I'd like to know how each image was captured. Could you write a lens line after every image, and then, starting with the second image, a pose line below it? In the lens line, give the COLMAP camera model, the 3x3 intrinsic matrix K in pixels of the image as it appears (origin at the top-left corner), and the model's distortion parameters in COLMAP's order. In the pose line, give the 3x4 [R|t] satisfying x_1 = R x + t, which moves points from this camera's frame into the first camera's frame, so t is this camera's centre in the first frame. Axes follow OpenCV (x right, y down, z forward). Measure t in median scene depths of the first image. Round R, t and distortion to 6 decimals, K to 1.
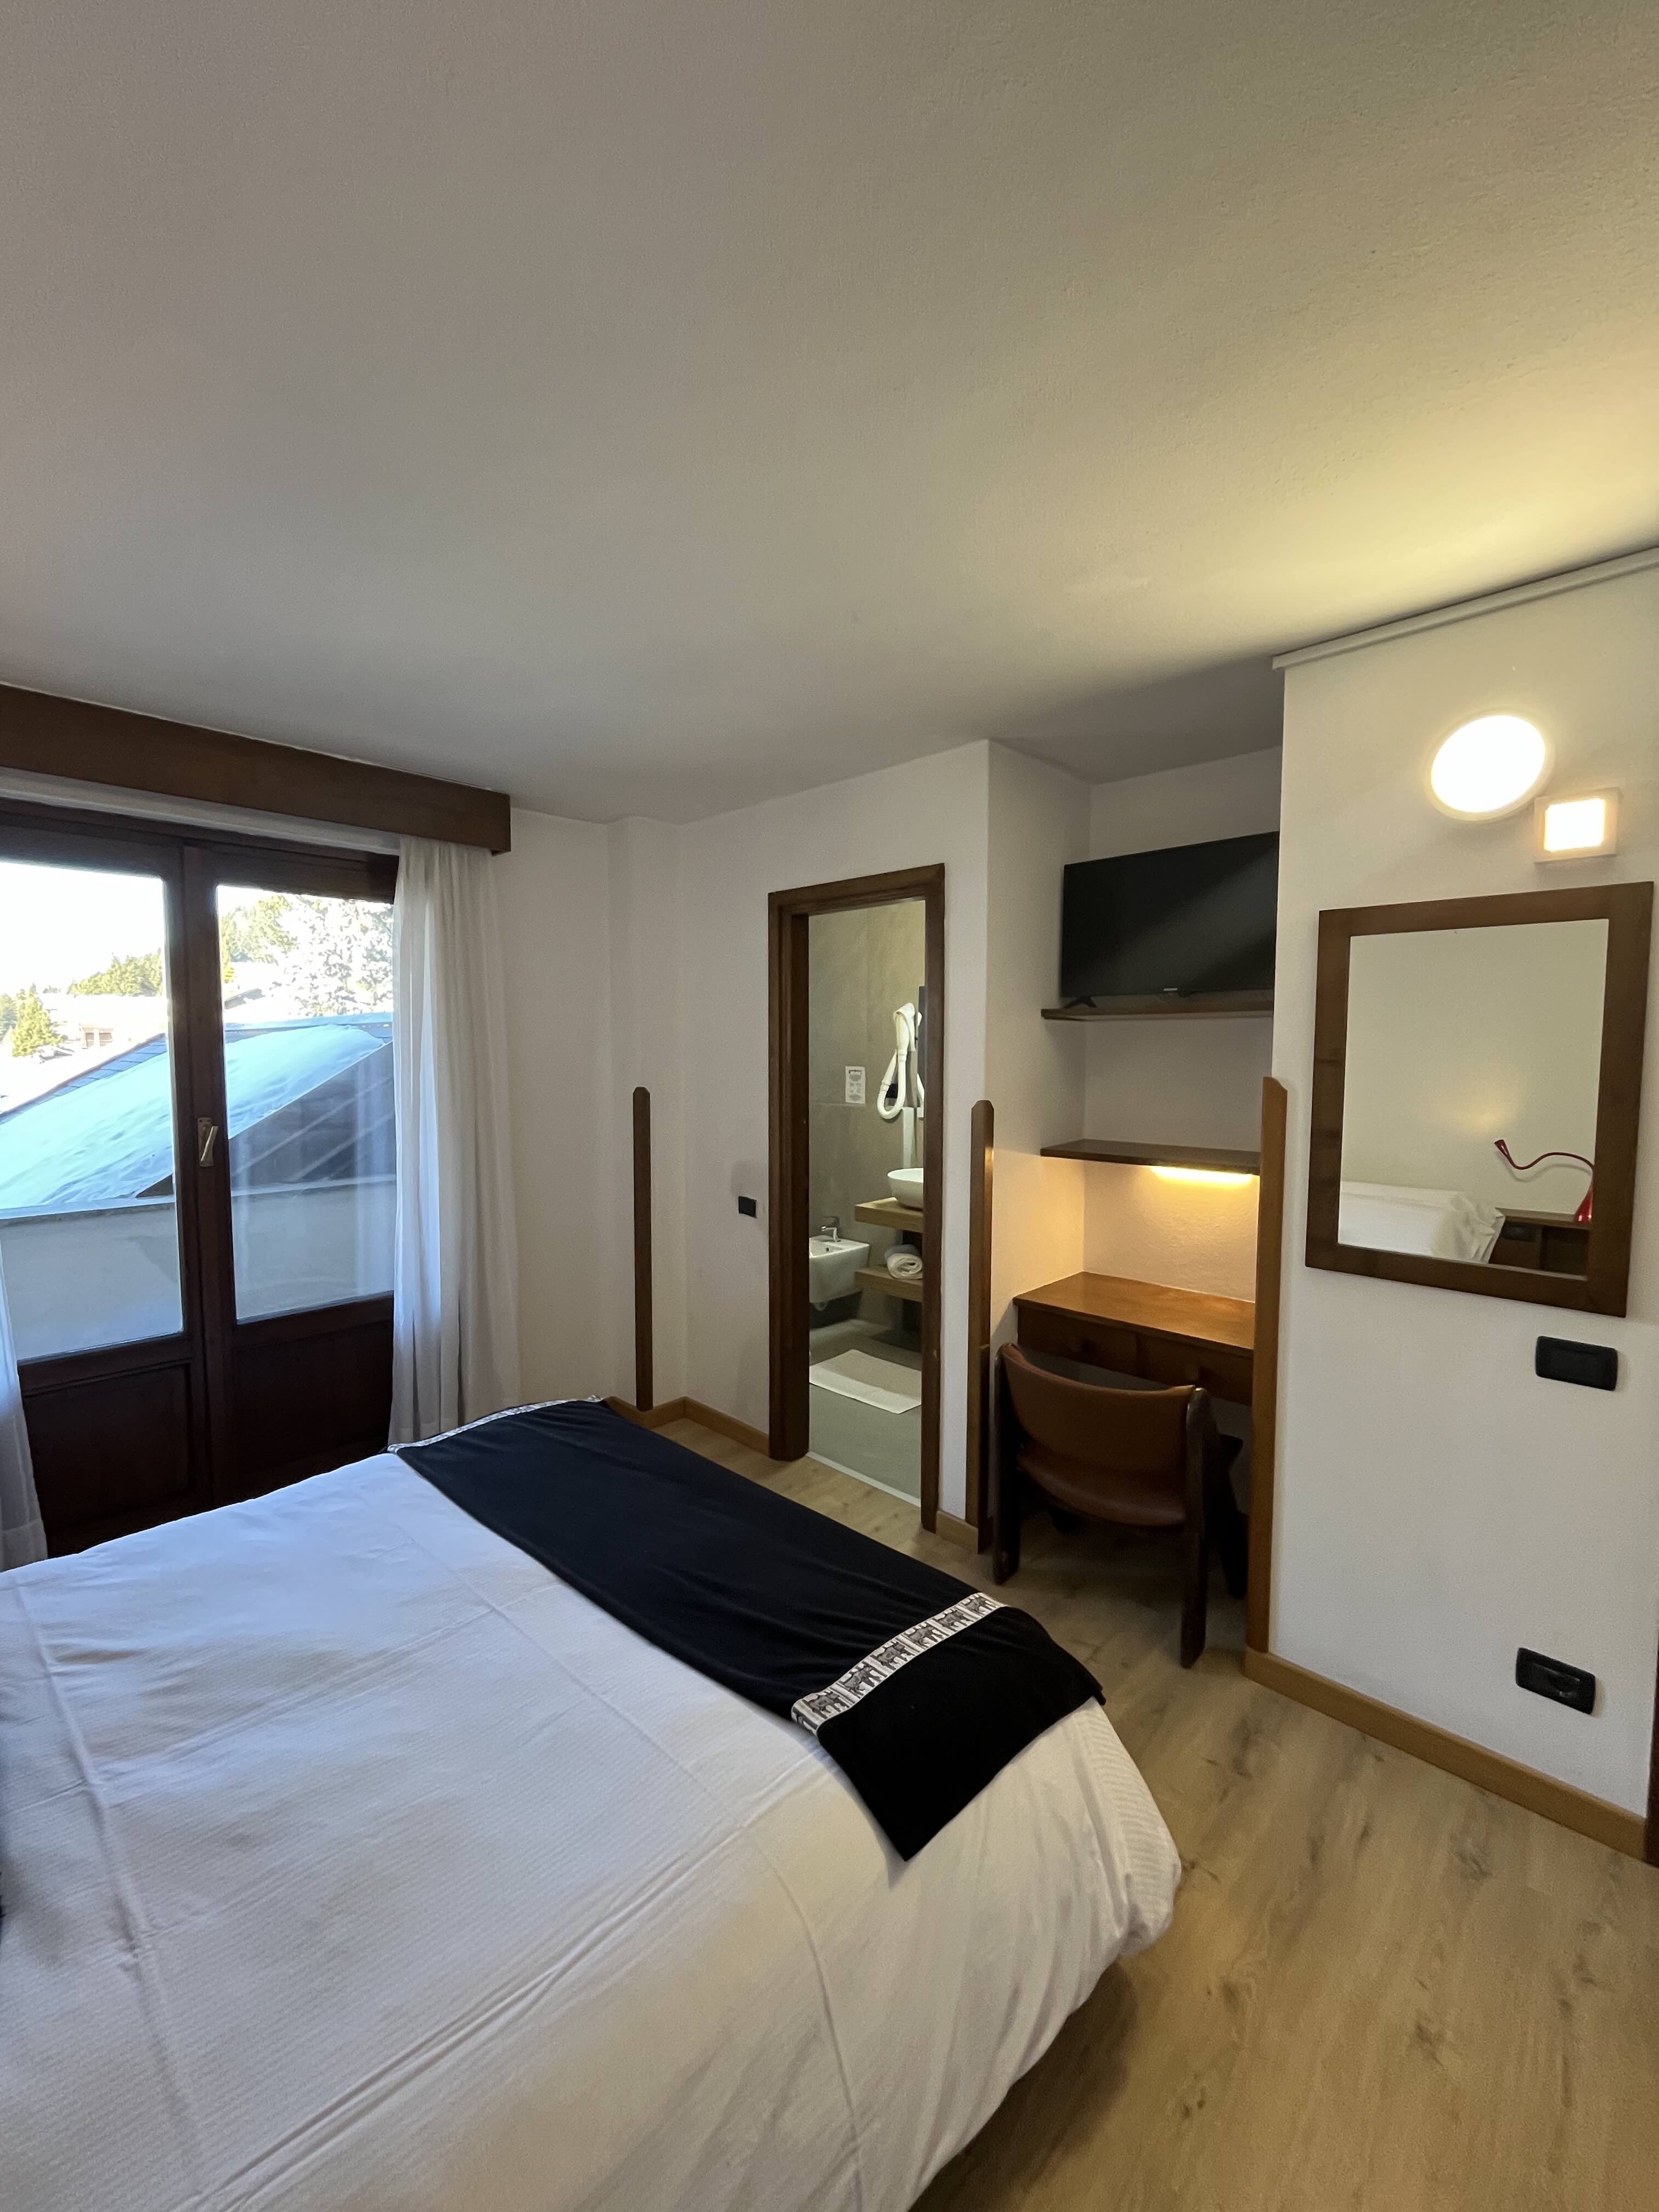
lens RADIAL K [[901.0, 0, 825.9], [0, 901.0, 1104.7], [0, 0, 1]] dist [0.000300, -0.000570]
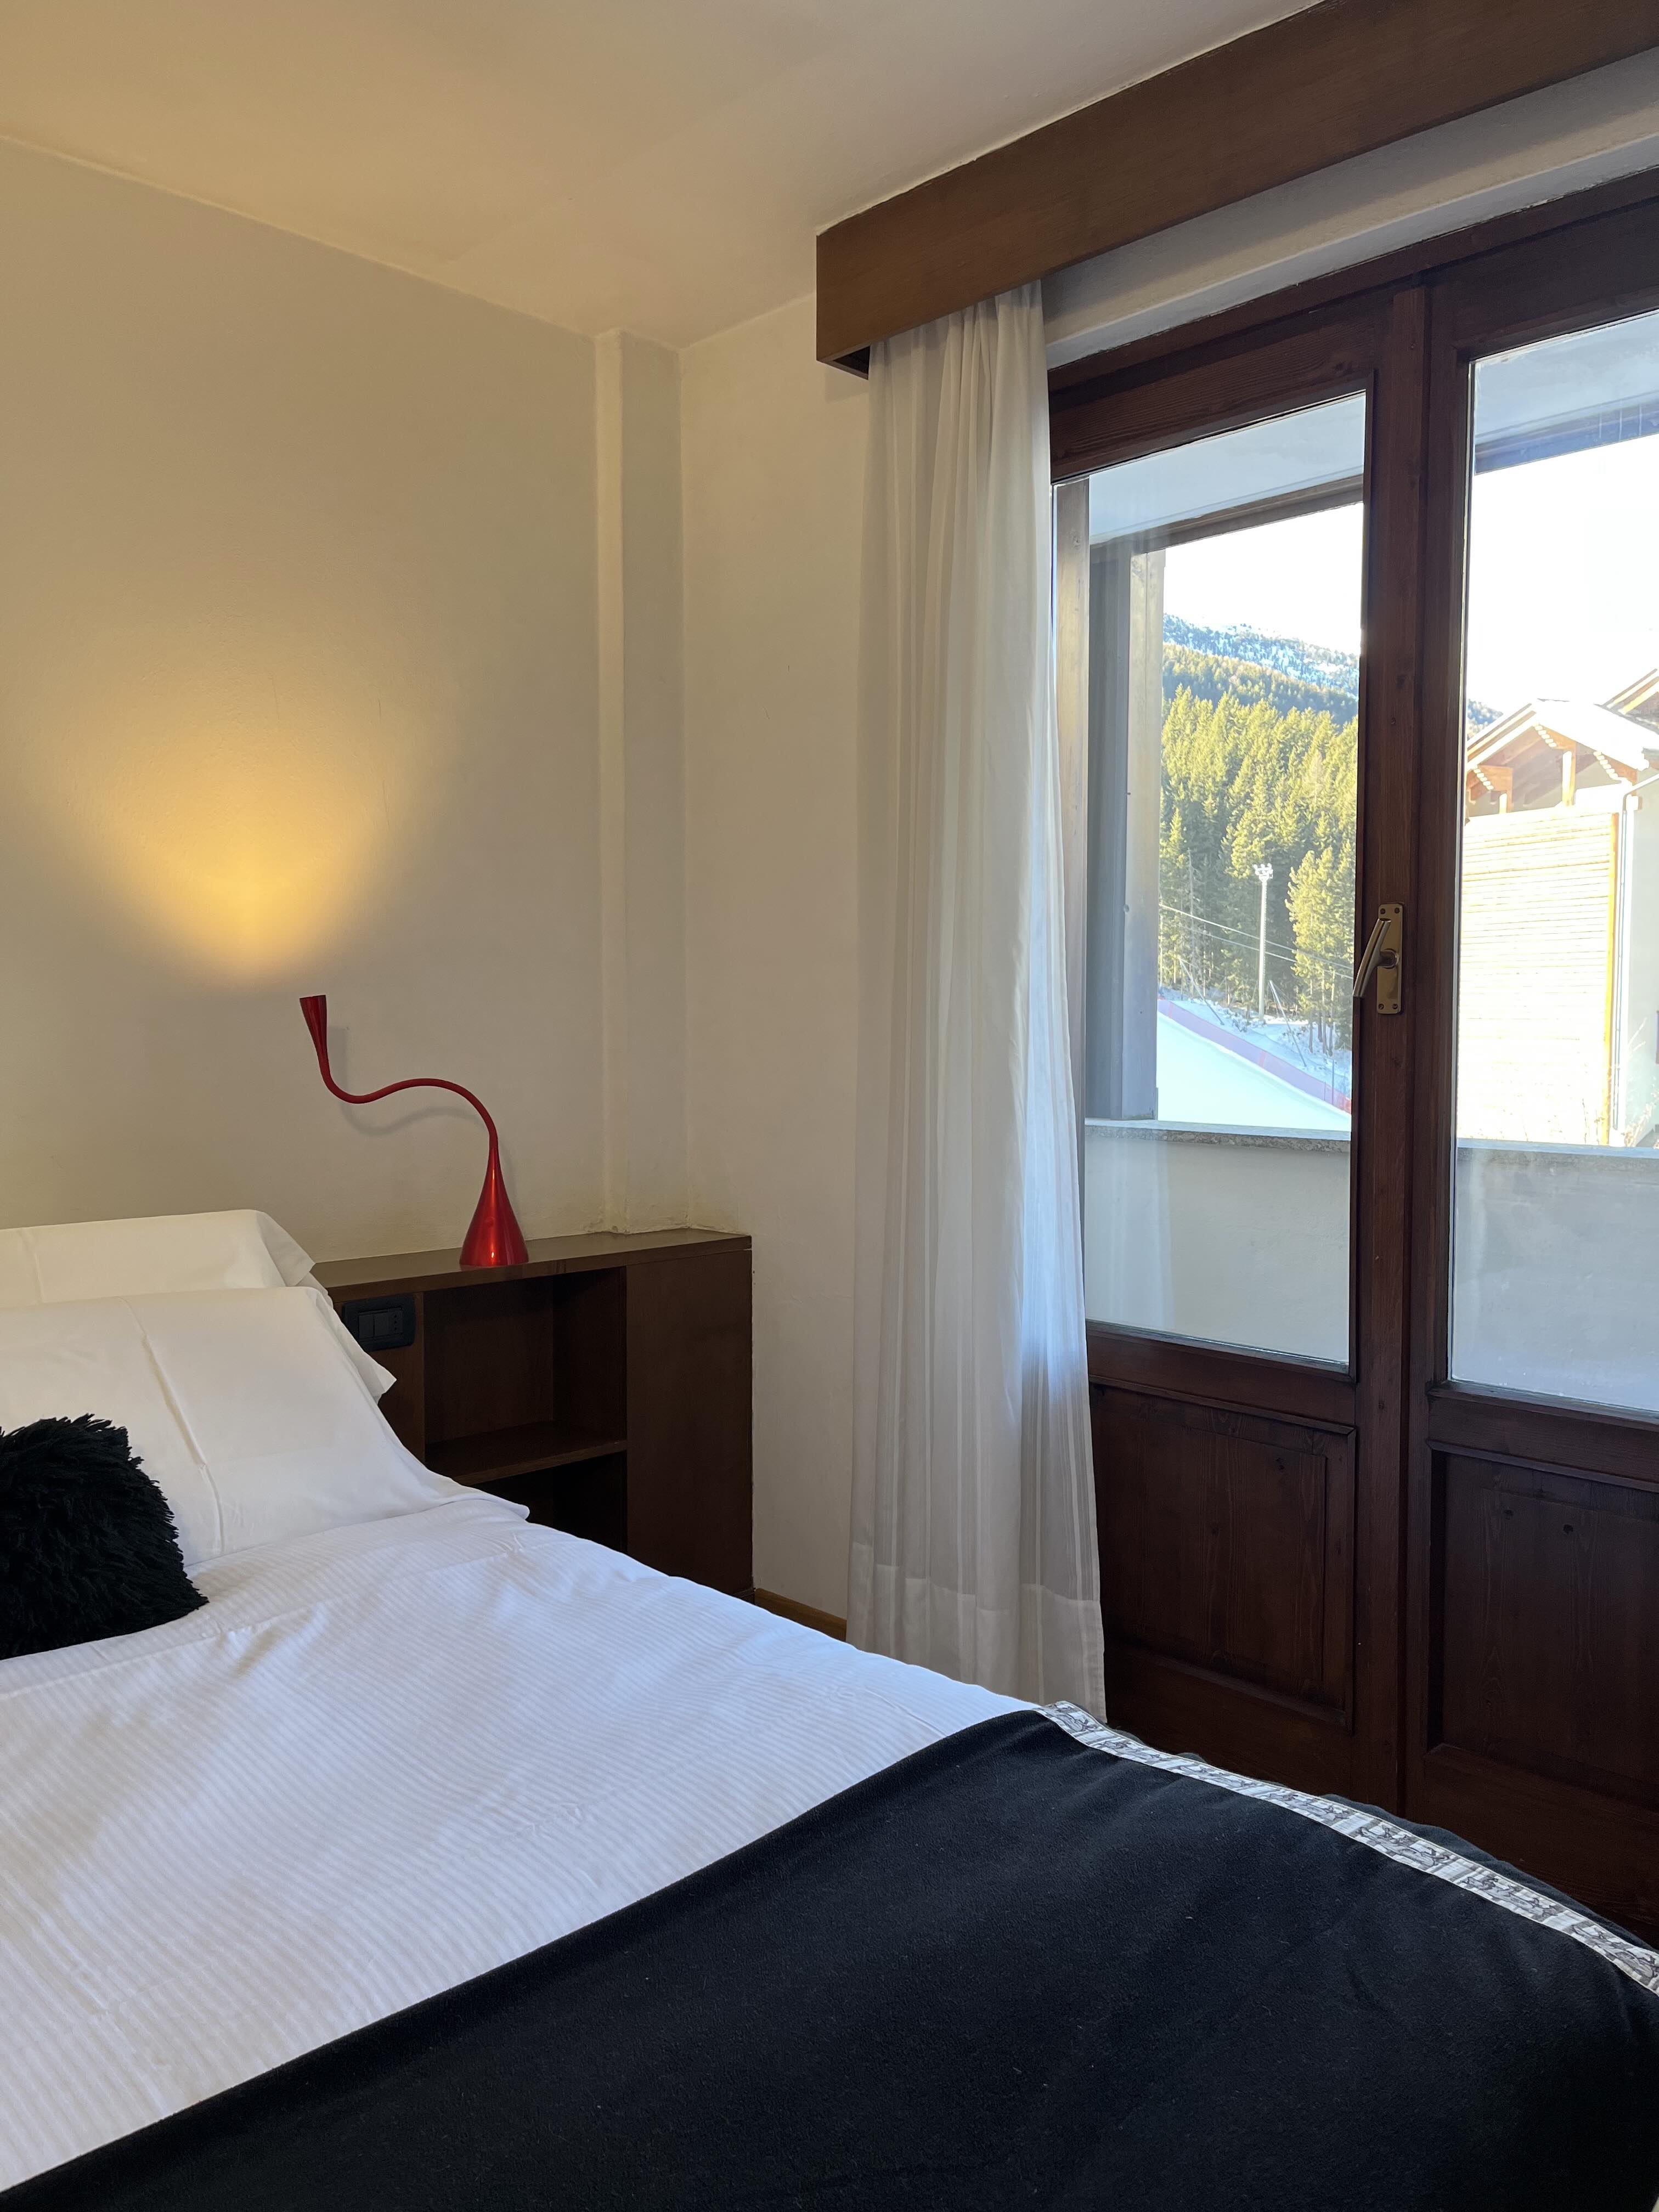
lens RADIAL K [[1683.0, 0, 837.8], [0, 1683.0, 1104.1], [0, 0, 1]] dist [0.008729, 0.004849]
pose [[-0.020098, 0.056441, -0.998204, 0.159990], [-0.060625, 0.996499, 0.057566, 0.082429], [0.997958, 0.061673, -0.016605, 0.739892]]
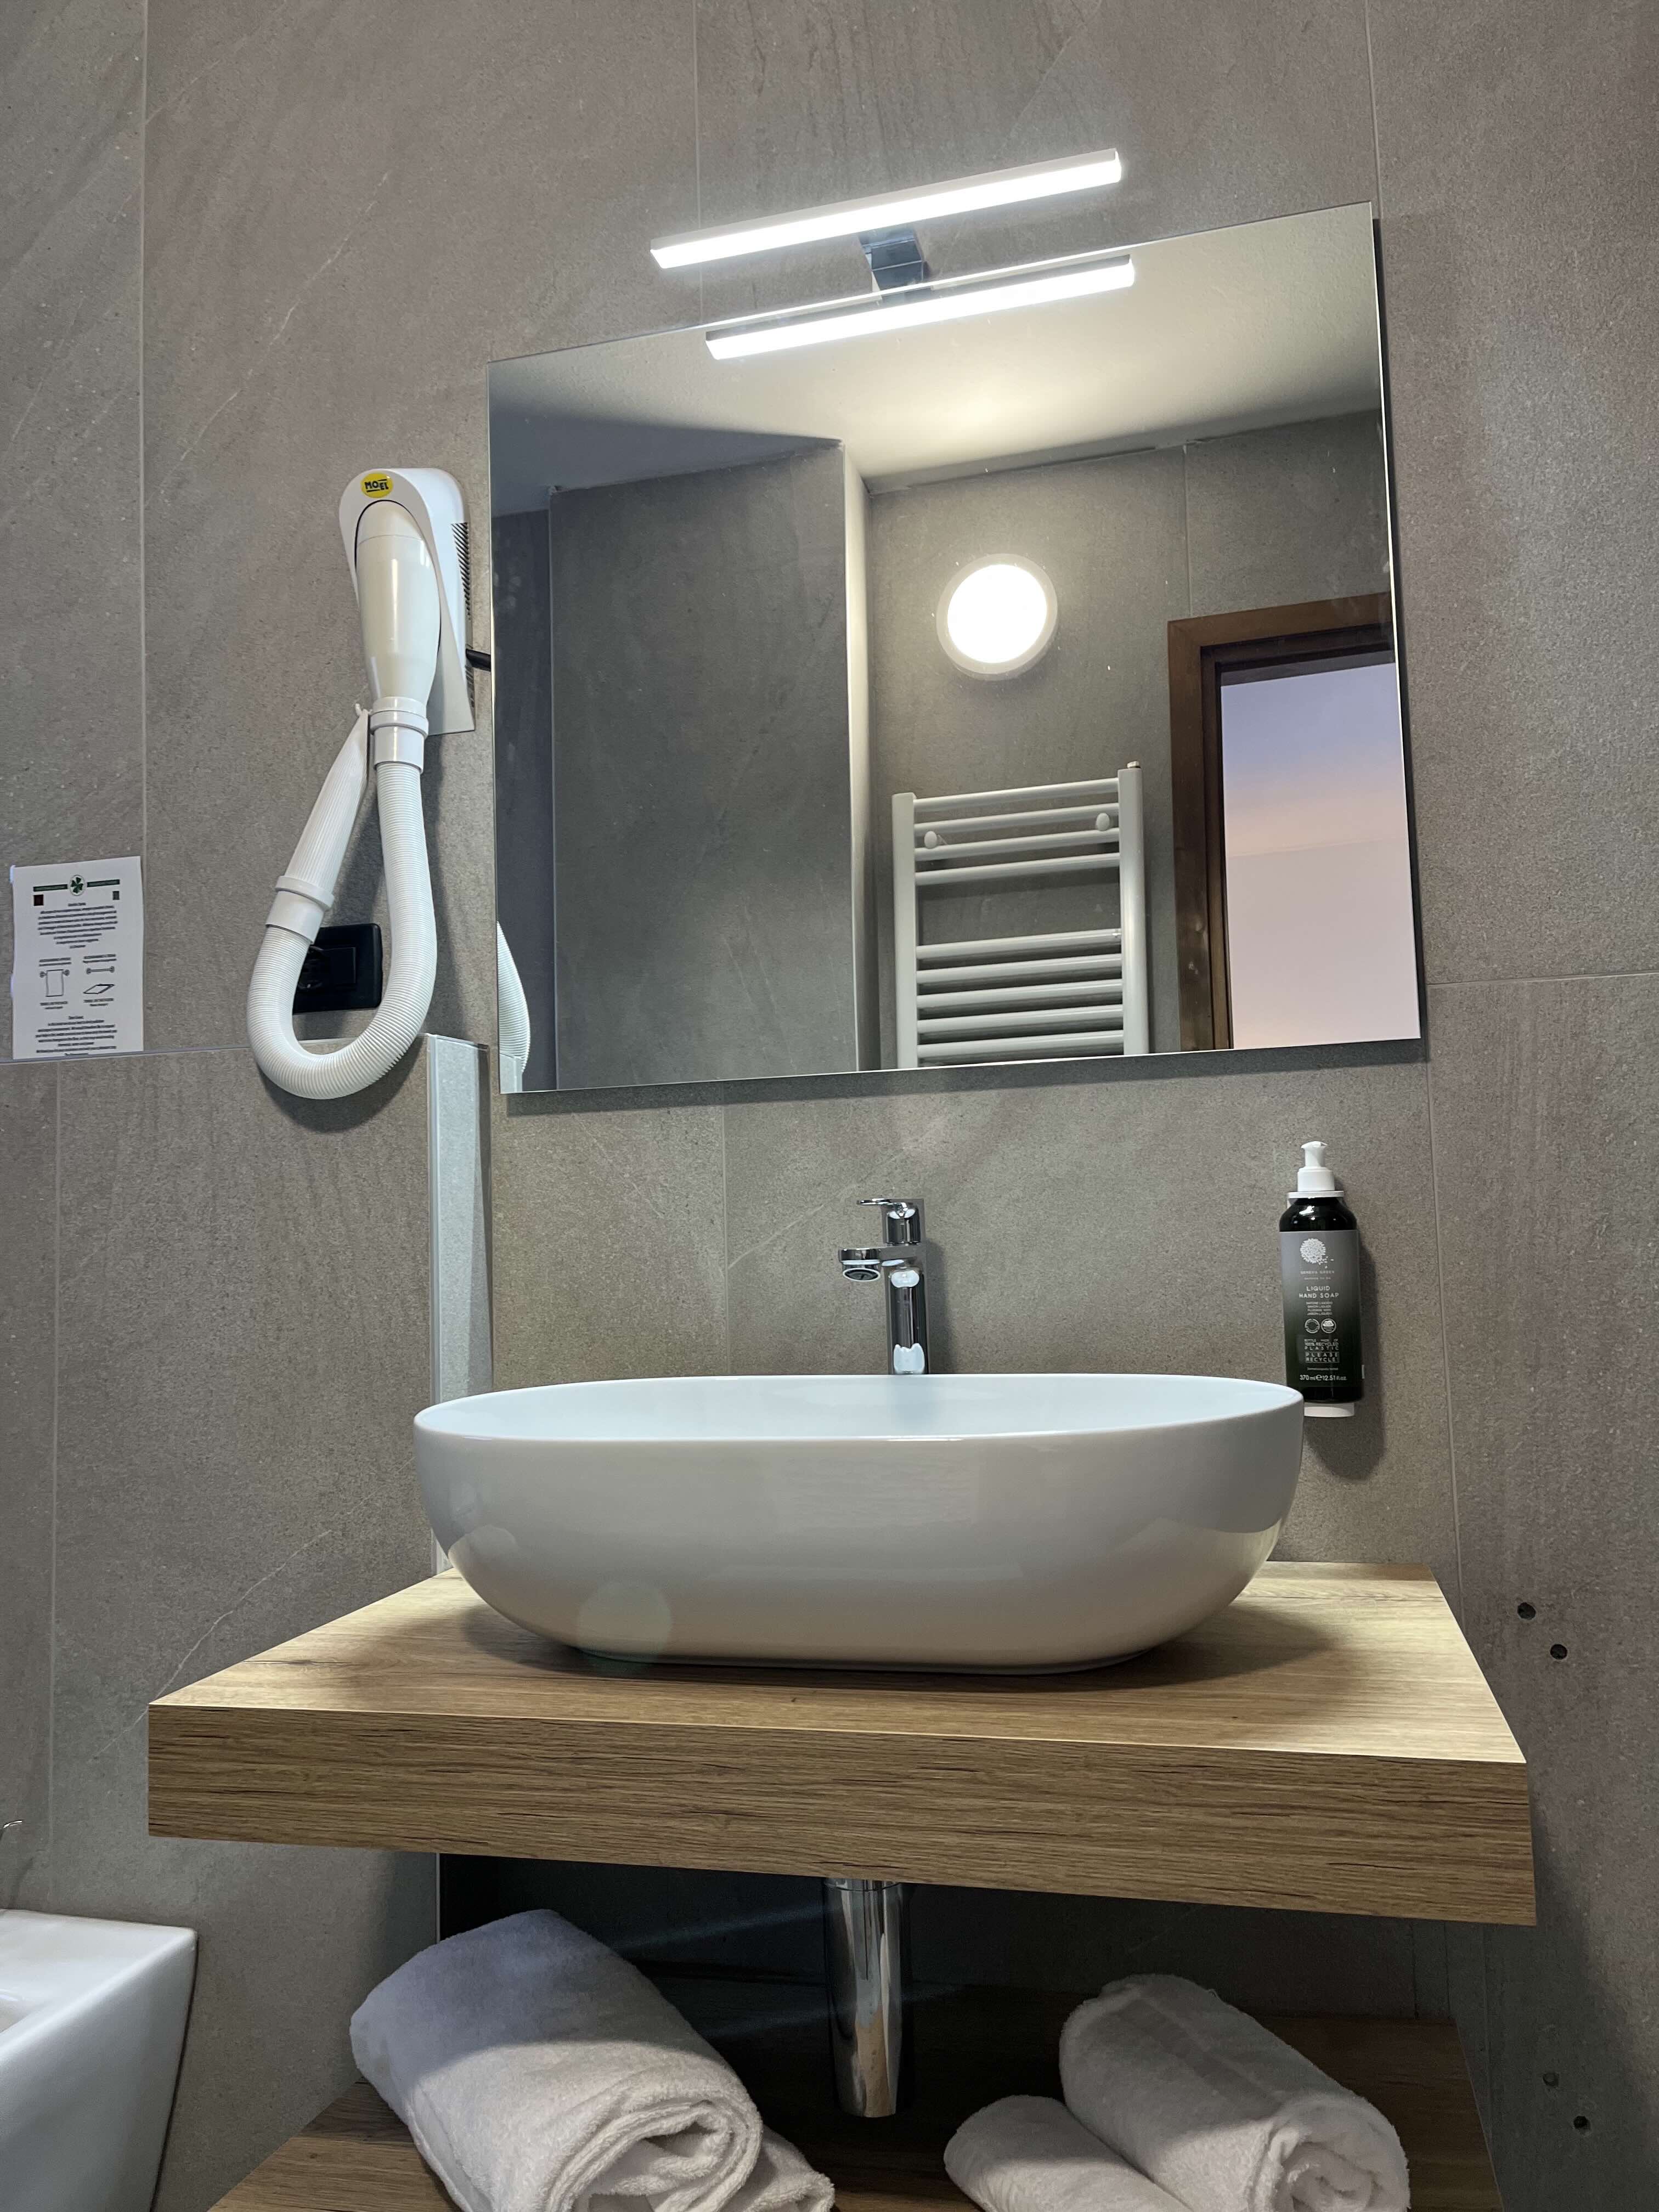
lens RADIAL K [[1659.0, 0, 817.9], [0, 1659.0, 1113.9], [0, 0, 1]] dist [0.074899, -0.084637]
pose [[0.872762, 0.008106, 0.488078, -0.001953], [0.065284, 0.988942, -0.133162, 0.115563], [-0.483760, 0.148082, 0.862582, 1.259083]]
